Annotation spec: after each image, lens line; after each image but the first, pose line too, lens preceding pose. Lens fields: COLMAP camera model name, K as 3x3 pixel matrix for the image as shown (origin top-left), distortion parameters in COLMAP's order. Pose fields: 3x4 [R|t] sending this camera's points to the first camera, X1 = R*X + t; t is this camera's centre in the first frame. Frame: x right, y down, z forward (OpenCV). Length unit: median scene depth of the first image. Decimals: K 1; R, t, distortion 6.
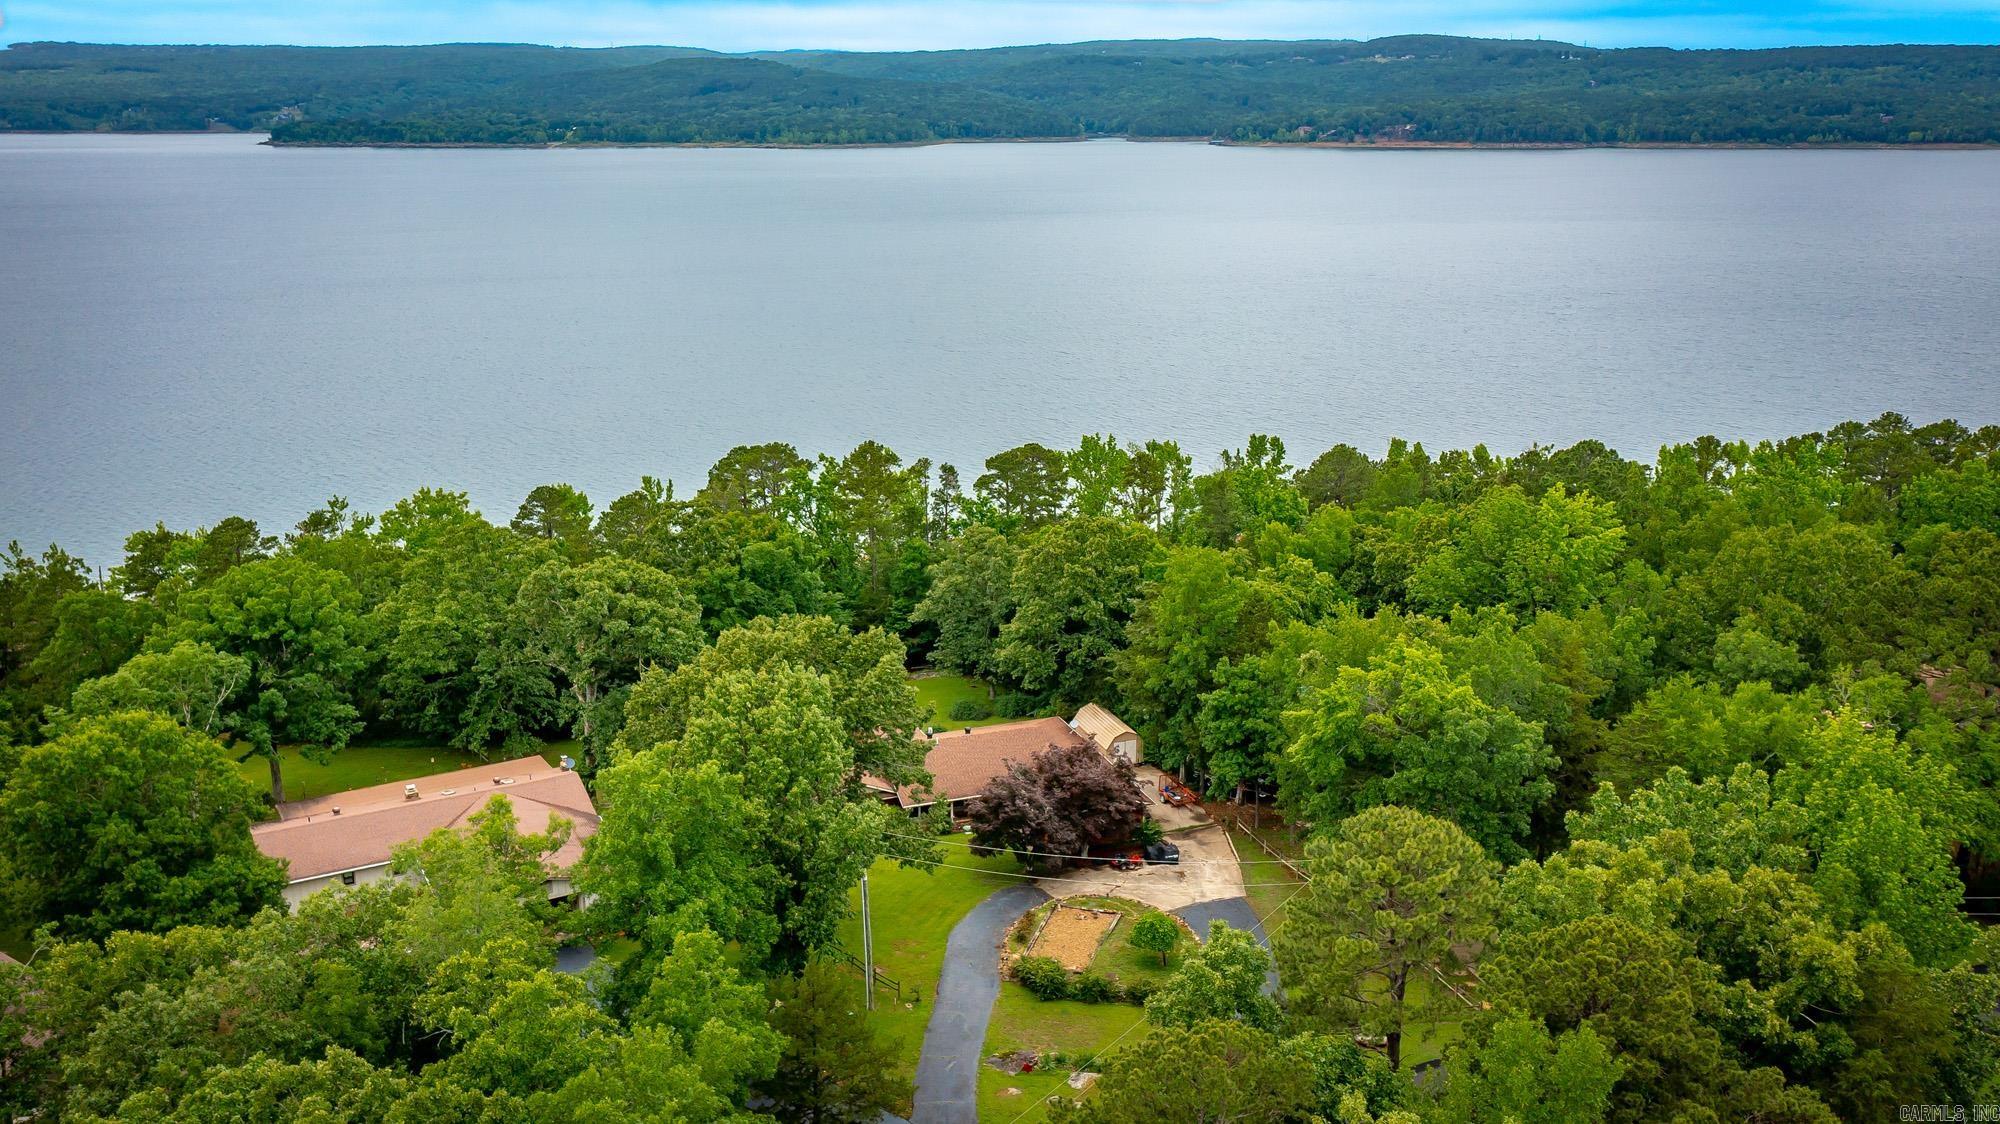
lens RADIAL K [[1601.4, 0, 989.1], [0, 1601.4, 558.7], [0, 0, 1]] dist [0.014963, 0.005187]
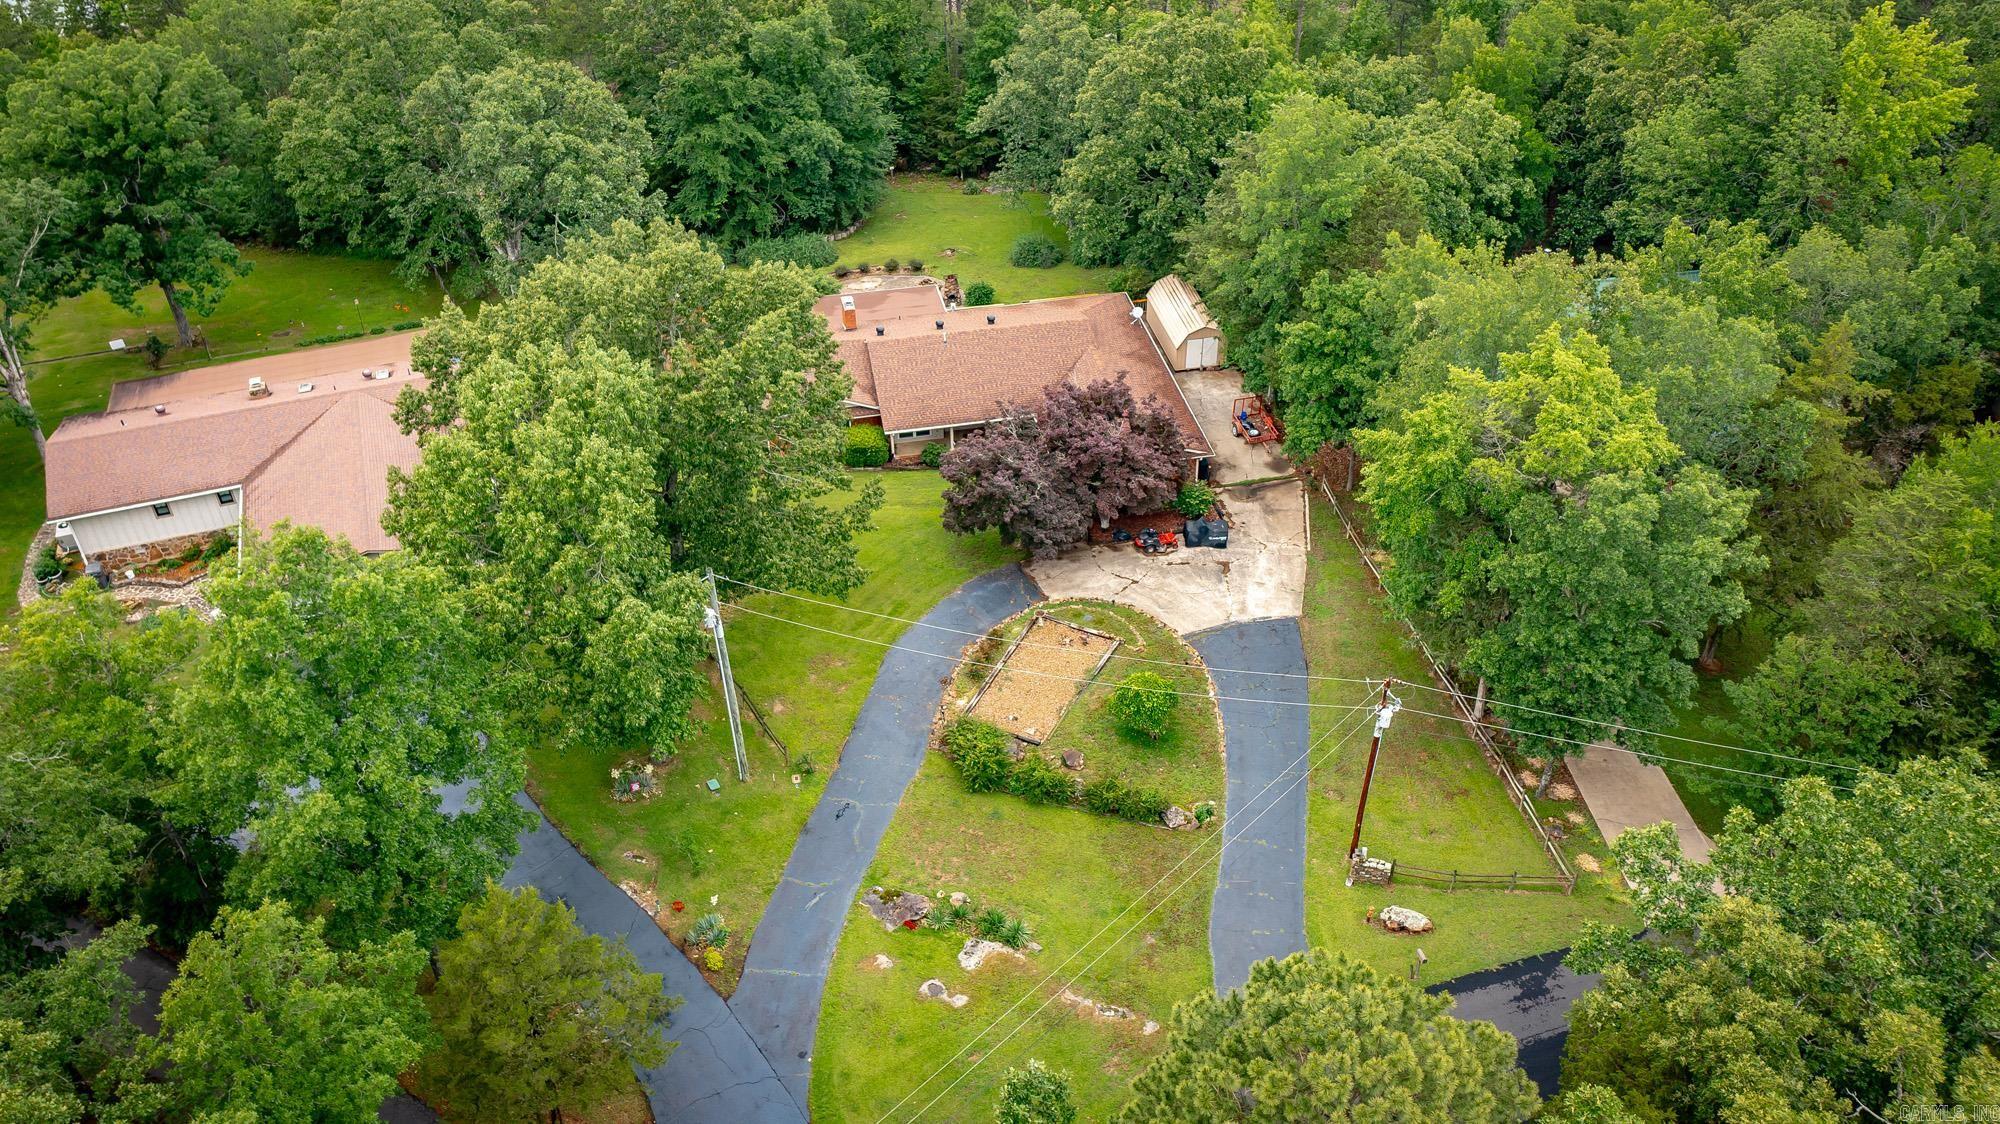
lens RADIAL K [[1601.4, 0, 989.1], [0, 1601.4, 558.7], [0, 0, 1]] dist [0.014963, 0.005187]
pose [[0.989713, 0.080100, -0.118544, 0.093689], [-0.030699, 0.928180, 0.370864, -0.077547], [0.139736, -0.363410, 0.921090, 0.276767]]
